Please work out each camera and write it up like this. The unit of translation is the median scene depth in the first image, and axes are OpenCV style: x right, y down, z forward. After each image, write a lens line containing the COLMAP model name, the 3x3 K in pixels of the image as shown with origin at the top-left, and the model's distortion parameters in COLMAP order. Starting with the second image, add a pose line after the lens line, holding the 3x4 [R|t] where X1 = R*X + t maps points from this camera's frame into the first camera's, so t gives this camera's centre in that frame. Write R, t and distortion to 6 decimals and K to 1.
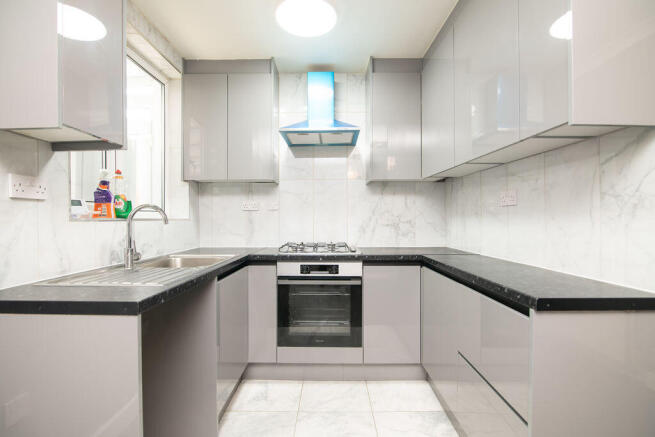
lens RADIAL K [[304.2, 0, 327.1], [0, 304.2, 216.1], [0, 0, 1]] dist [-0.016830, 0.000145]
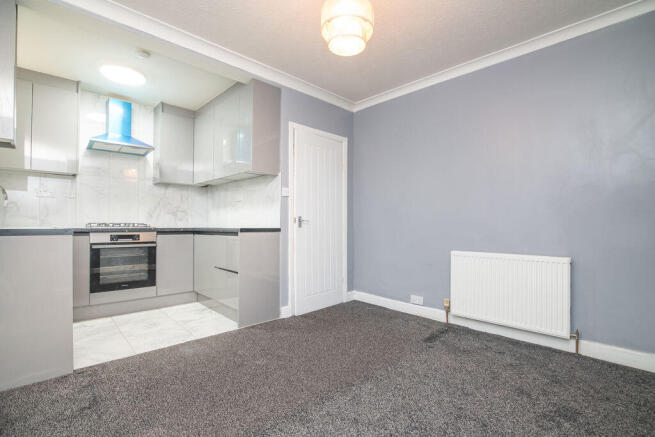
lens RADIAL K [[304.2, 0, 327.1], [0, 304.2, 220.2], [0, 0, 1]] dist [-0.016830, 0.000145]
pose [[0.714918, 0.016497, 0.699013, -0.325447], [-0.008340, 0.999852, -0.015067, 0.094434], [-0.699158, 0.004943, 0.714950, -0.700919]]
